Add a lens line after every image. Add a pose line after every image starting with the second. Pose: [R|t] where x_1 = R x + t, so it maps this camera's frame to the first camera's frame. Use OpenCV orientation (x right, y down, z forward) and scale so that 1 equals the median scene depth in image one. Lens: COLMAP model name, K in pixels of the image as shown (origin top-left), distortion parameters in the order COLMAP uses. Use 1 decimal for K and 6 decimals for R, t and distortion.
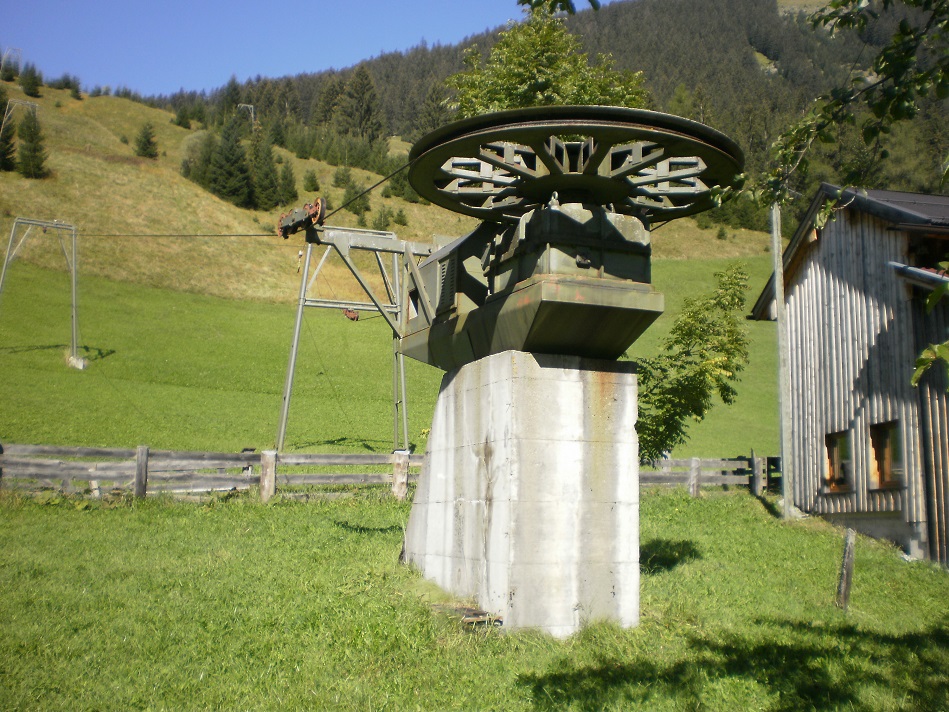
lens RADIAL K [[1008.6, 0, 487.2], [0, 1008.6, 329.0], [0, 0, 1]] dist [-0.068077, -0.195567]
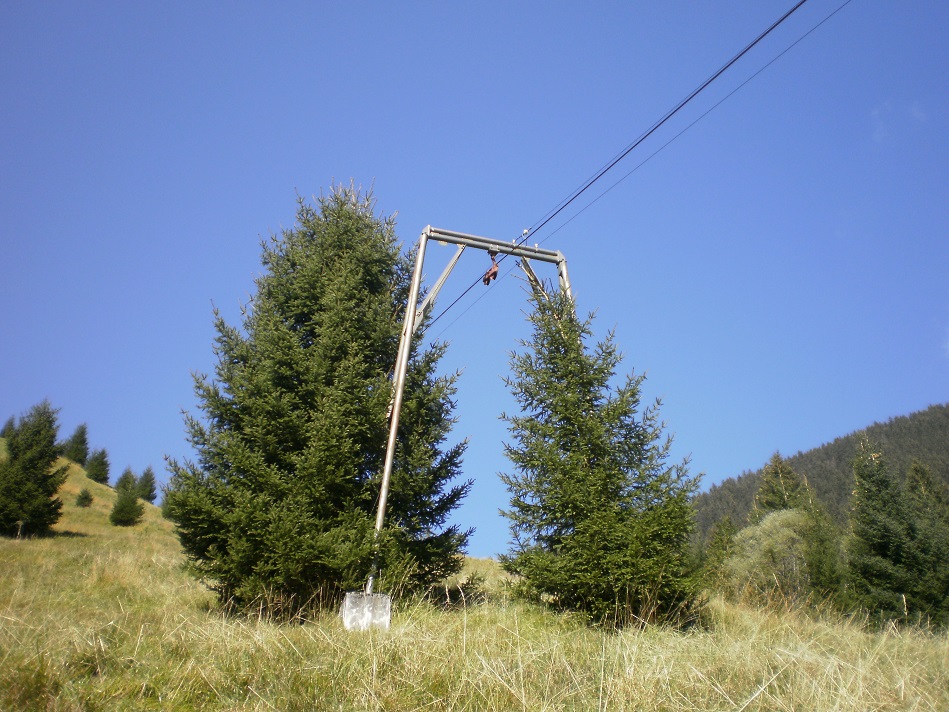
lens RADIAL K [[1008.6, 0, 487.2], [0, 1008.6, 329.0], [0, 0, 1]] dist [-0.068077, -0.195567]
pose [[0.976320, -0.160243, -0.145329, -0.360521], [0.075694, 0.882375, -0.464418, -0.099198], [0.202655, 0.442420, 0.873611, 0.664822]]
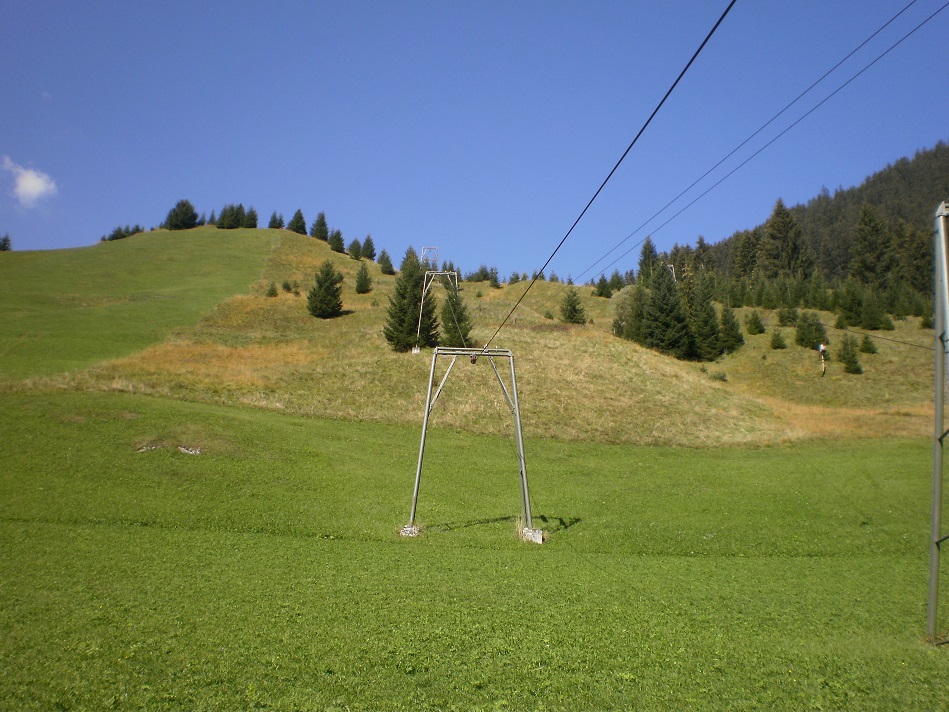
lens RADIAL K [[1008.6, 0, 487.2], [0, 1008.6, 329.0], [0, 0, 1]] dist [-0.068077, -0.195567]
pose [[0.906807, -0.163424, -0.388579, -0.053745], [0.092775, 0.976563, -0.194208, 0.010204], [0.411210, 0.140058, 0.900716, 0.121262]]
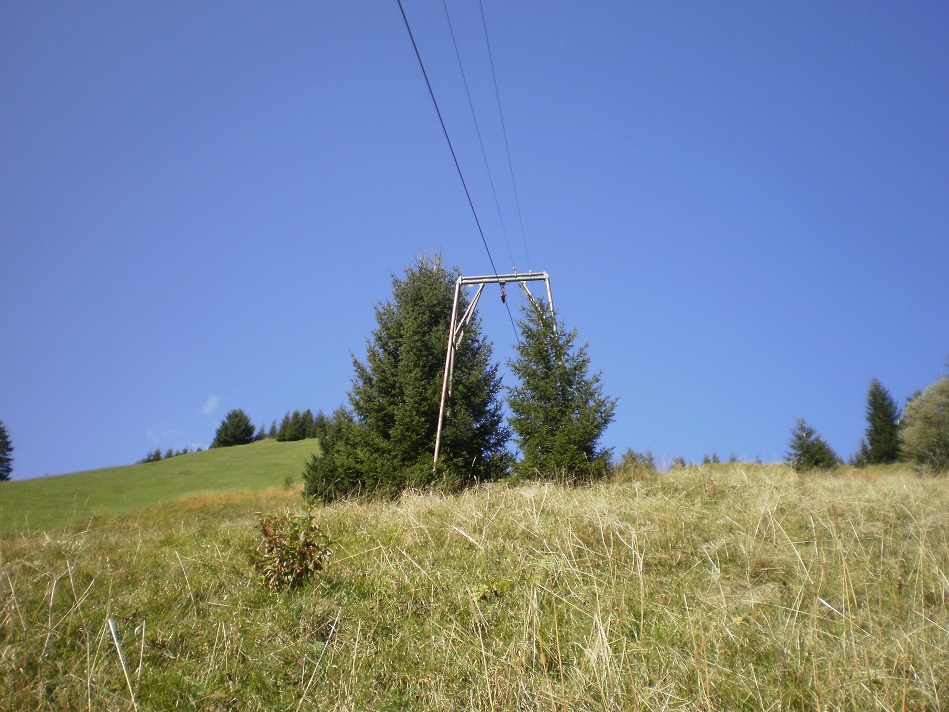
lens RADIAL K [[1008.6, 0, 487.2], [0, 1008.6, 329.0], [0, 0, 1]] dist [-0.068077, -0.195567]
pose [[0.825633, -0.341447, -0.449160, -0.270374], [0.128046, 0.888712, -0.440221, -0.059153], [0.549486, 0.305948, 0.777471, 0.597732]]
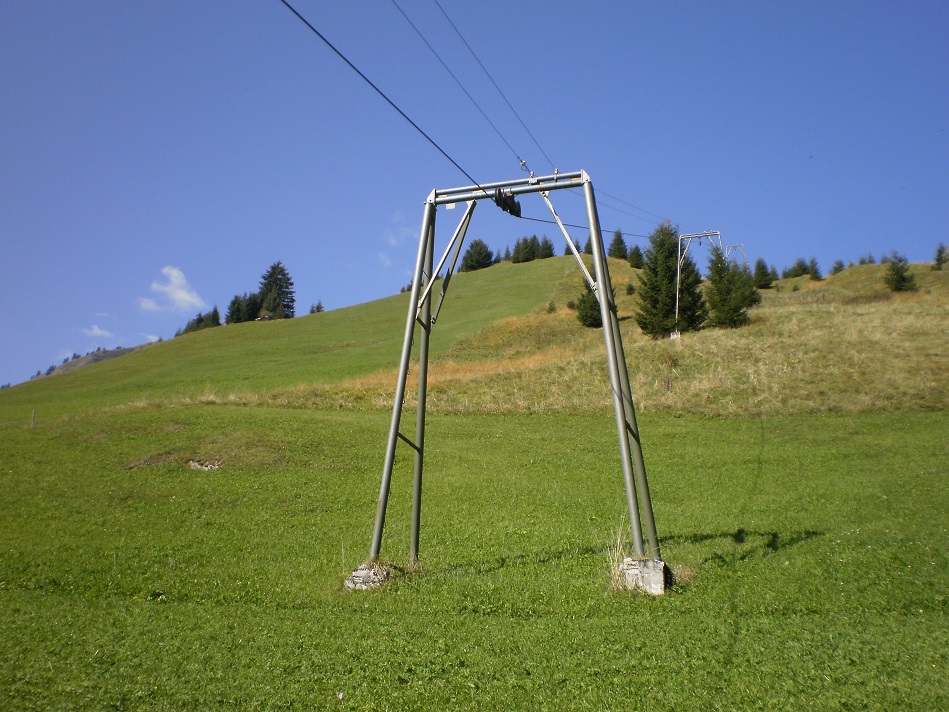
lens RADIAL K [[1008.6, 0, 487.2], [0, 1008.6, 329.0], [0, 0, 1]] dist [-0.068077, -0.195567]
pose [[0.698963, -0.284199, -0.656264, -0.090544], [0.131174, 0.953027, -0.273006, 0.015320], [0.703025, 0.104736, 0.703410, 0.293395]]
